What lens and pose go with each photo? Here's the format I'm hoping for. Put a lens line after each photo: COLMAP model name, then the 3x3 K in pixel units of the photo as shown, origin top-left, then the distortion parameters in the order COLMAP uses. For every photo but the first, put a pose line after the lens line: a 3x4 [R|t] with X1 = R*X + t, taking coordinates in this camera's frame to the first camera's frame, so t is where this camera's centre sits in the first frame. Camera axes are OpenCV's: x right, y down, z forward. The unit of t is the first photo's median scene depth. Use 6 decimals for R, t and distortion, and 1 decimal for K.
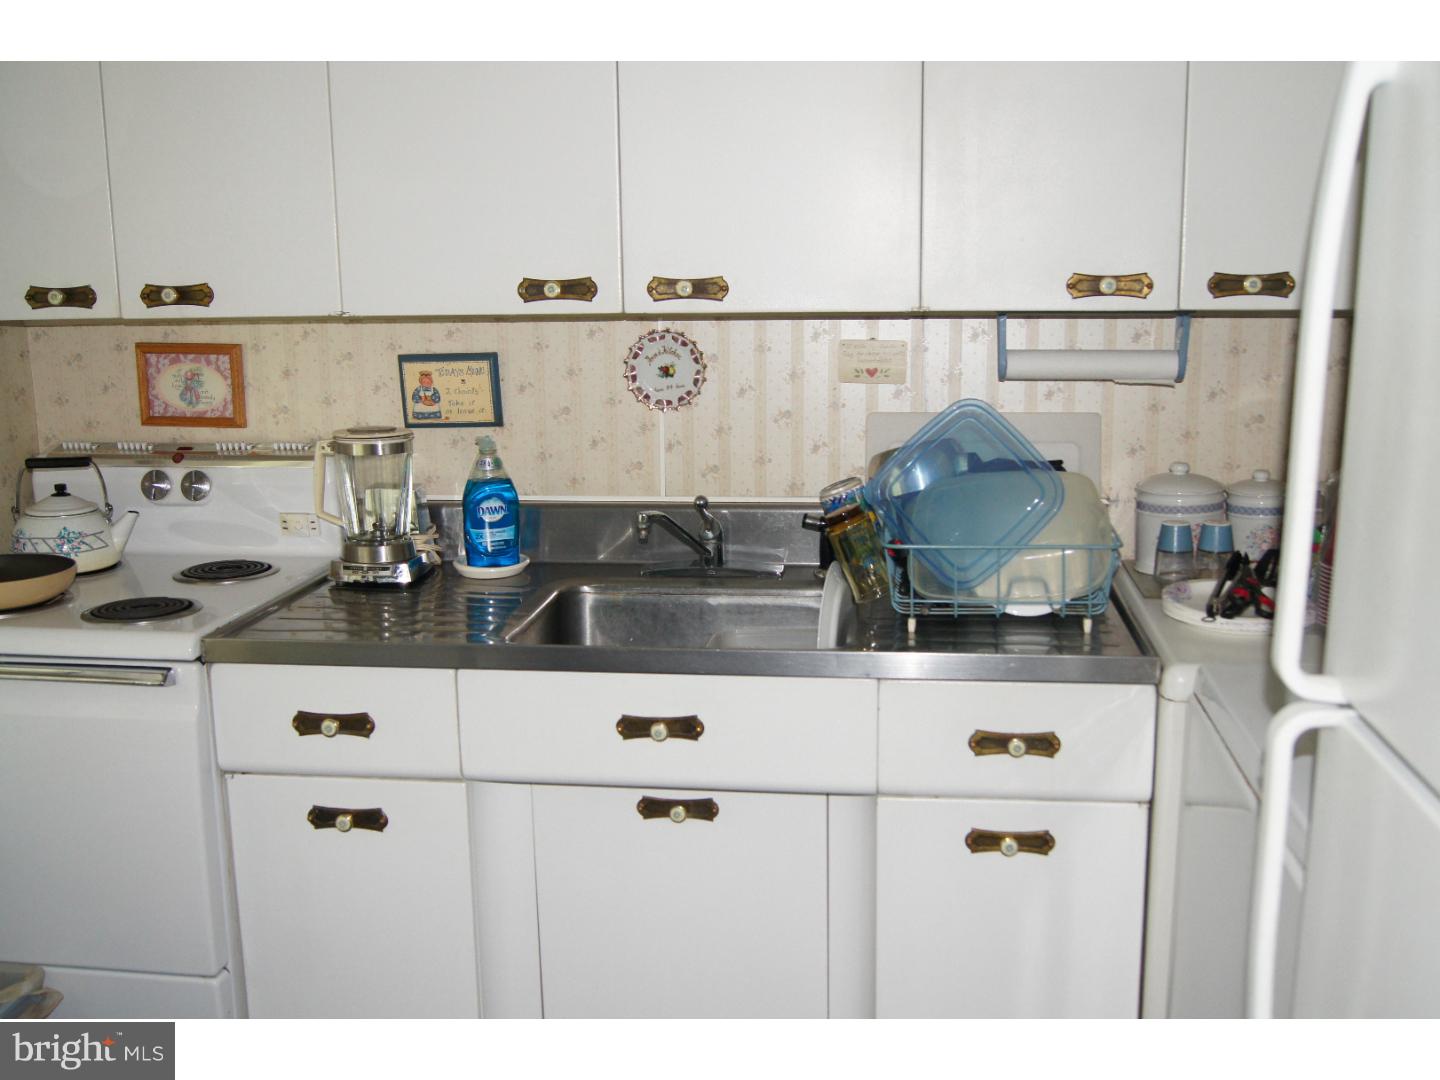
lens RADIAL K [[1473.1, 0, 720.0], [0, 1473.1, 540.0], [0, 0, 1]] dist [-0.052582, -0.016028]
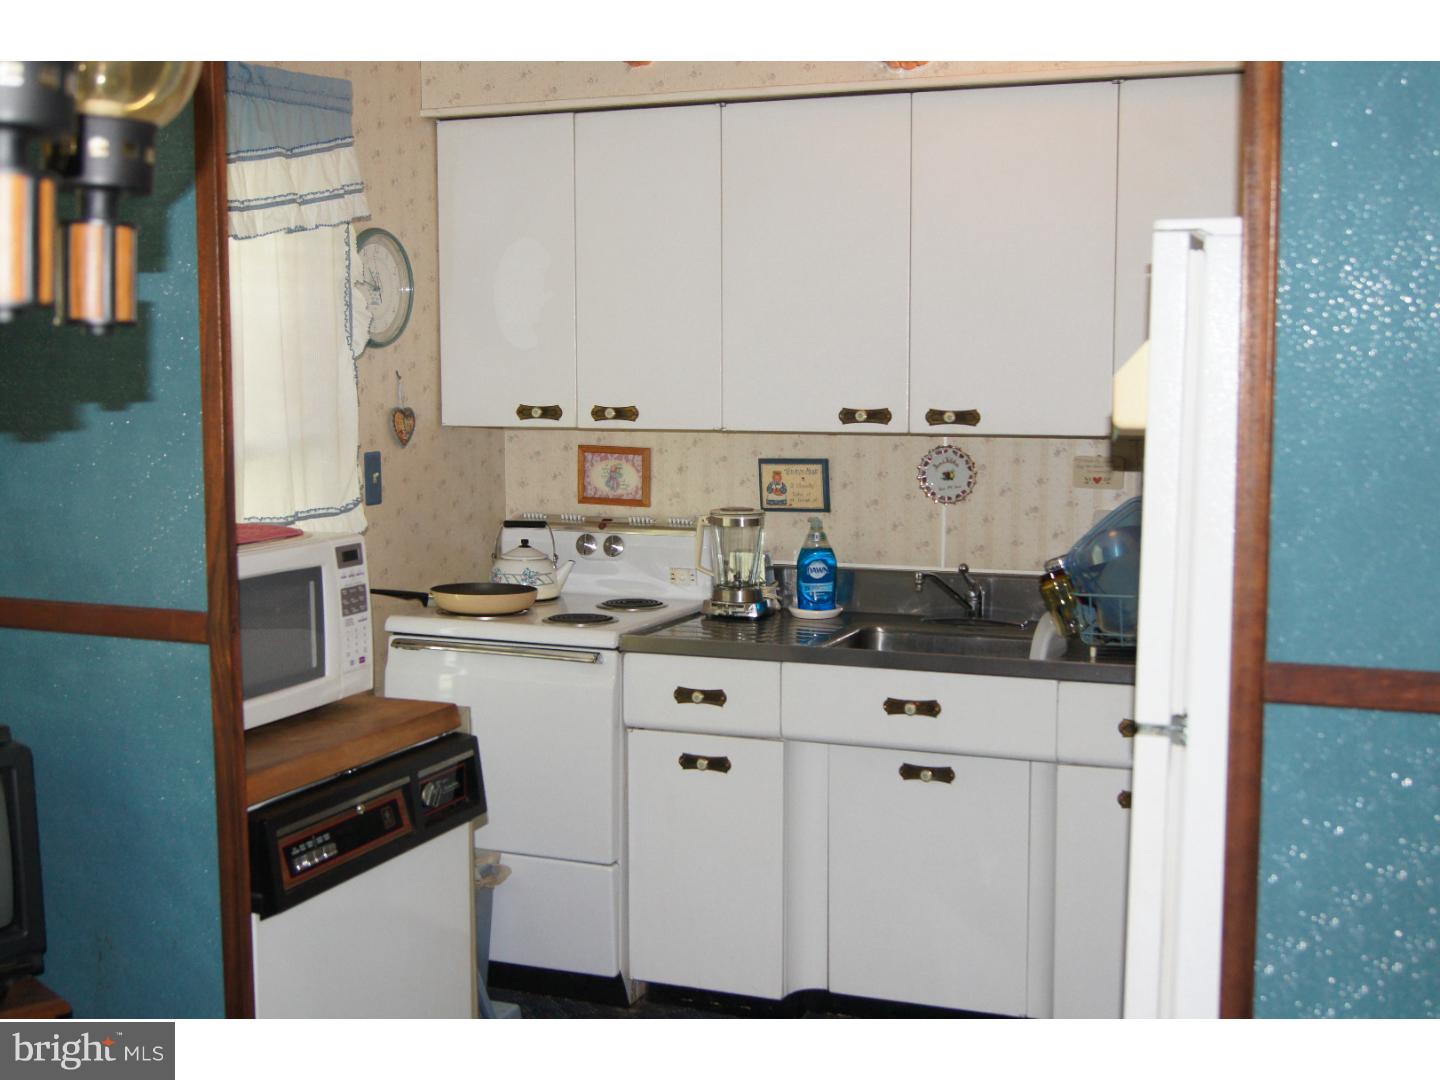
lens RADIAL K [[1761.8, 0, 720.0], [0, 1761.8, 540.0], [0, 0, 1]] dist [-0.000537, 0.000618]
pose [[0.968749, 0.037273, -0.245227, 0.164467], [-0.059698, 0.994621, -0.084653, 0.098167], [0.240753, 0.096647, 0.965763, -0.641954]]
